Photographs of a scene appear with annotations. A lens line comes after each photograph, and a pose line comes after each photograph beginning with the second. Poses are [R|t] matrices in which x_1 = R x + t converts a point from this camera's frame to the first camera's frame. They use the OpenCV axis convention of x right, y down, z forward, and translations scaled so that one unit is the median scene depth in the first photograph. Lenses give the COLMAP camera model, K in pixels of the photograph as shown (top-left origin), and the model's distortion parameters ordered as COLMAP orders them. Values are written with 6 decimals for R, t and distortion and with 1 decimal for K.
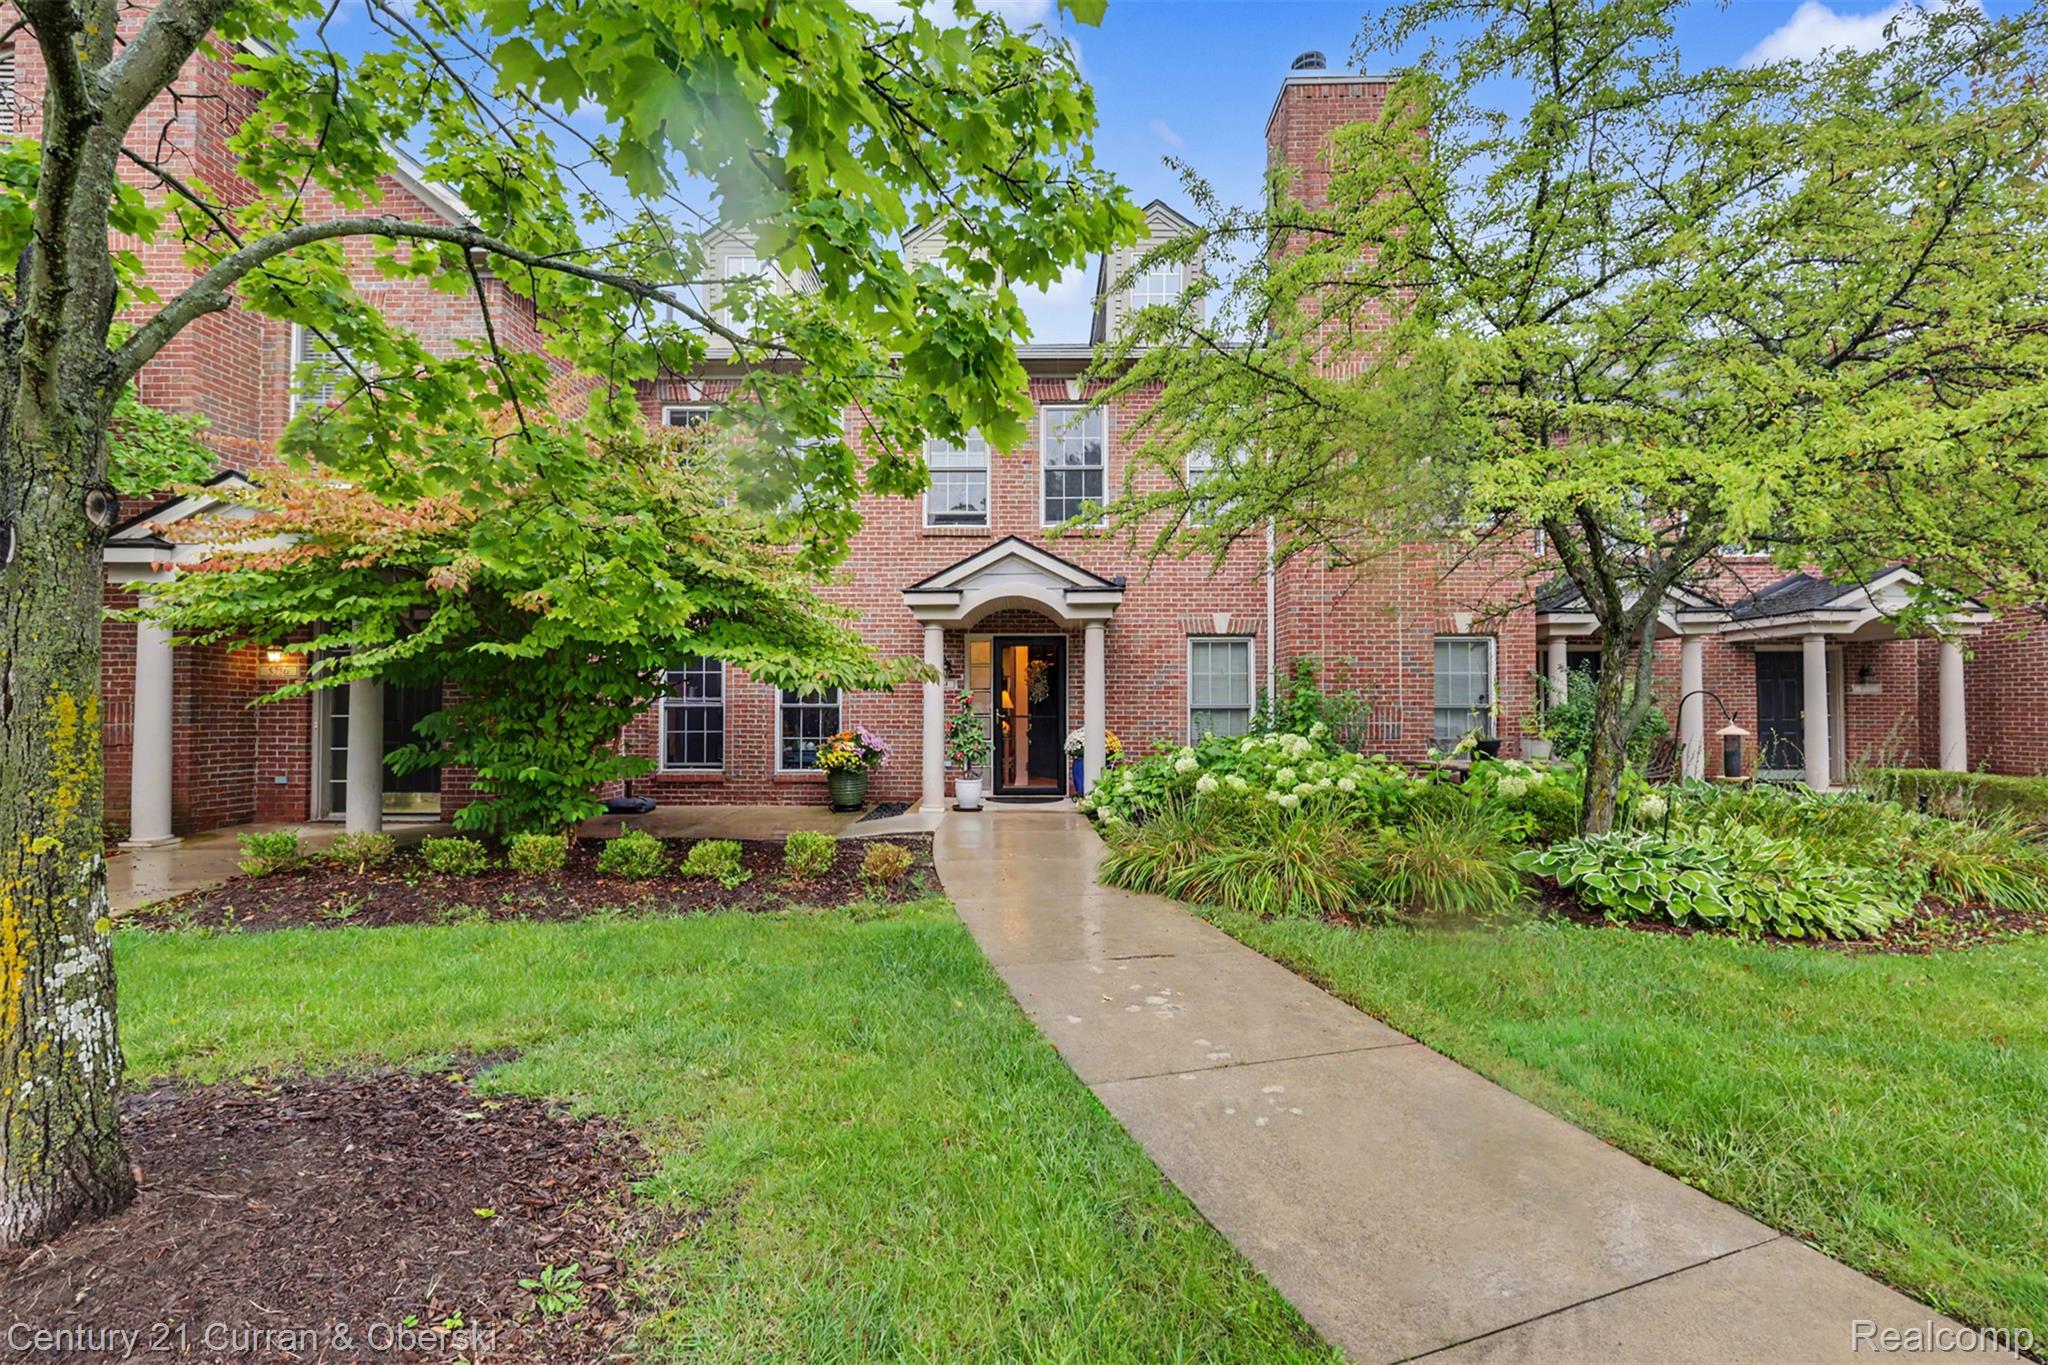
lens RADIAL K [[903.0, 0, 1027.9], [0, 903.0, 686.9], [0, 0, 1]] dist [0.003999, -0.000366]
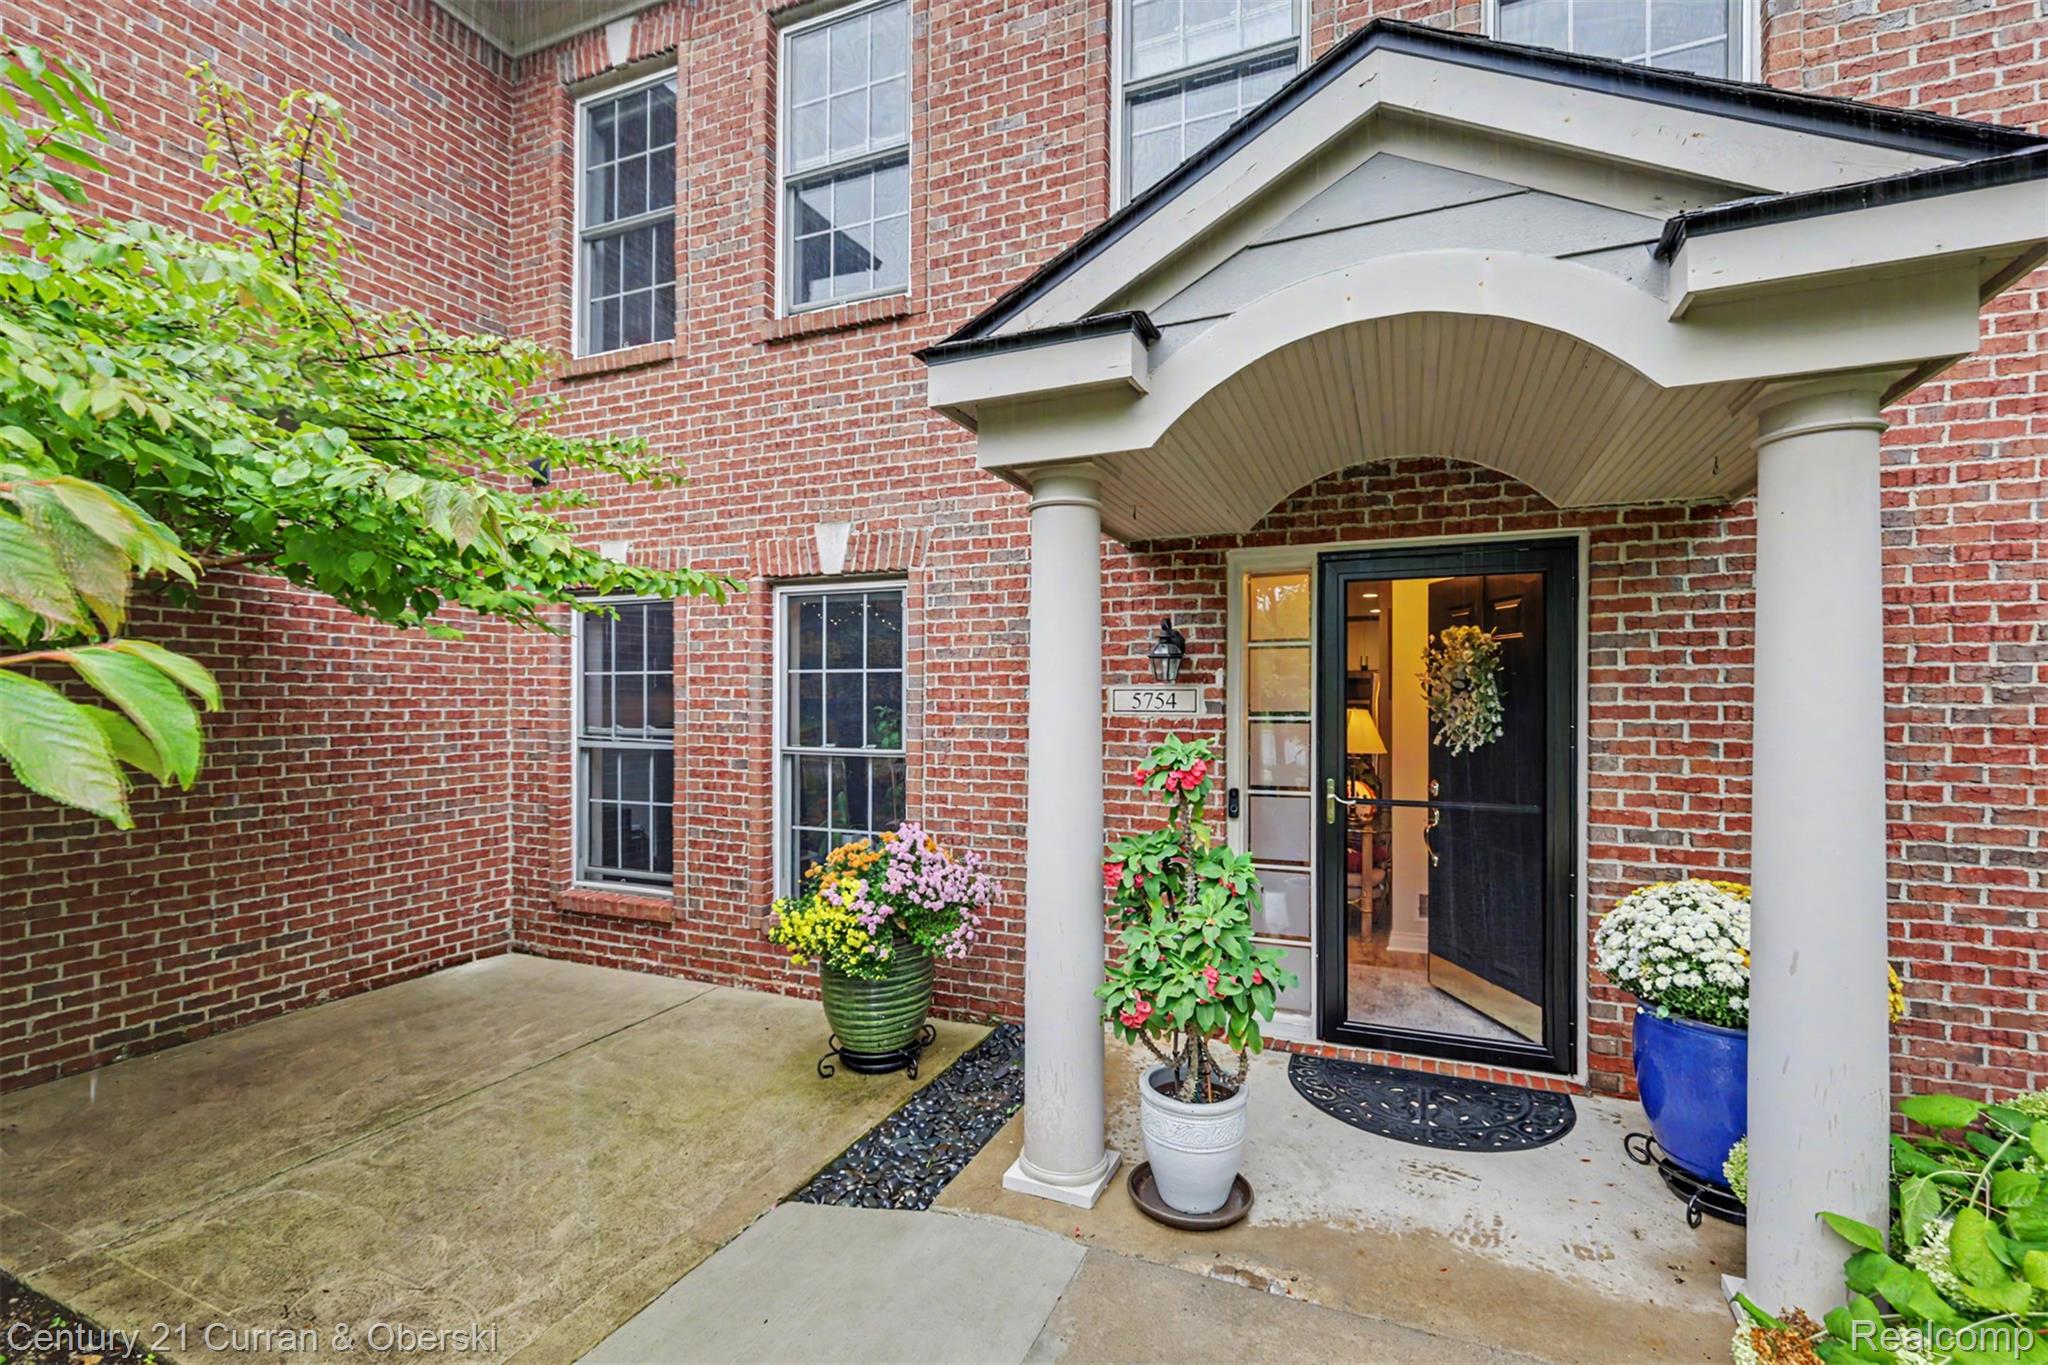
lens RADIAL K [[903.0, 0, 1026.1], [0, 903.0, 701.6], [0, 0, 1]] dist [0.003999, -0.000366]
pose [[0.923277, 0.002748, -0.384125, -0.010307], [0.004123, 0.999846, 0.017061, -0.008549], [0.384112, -0.017336, 0.923124, 0.661566]]
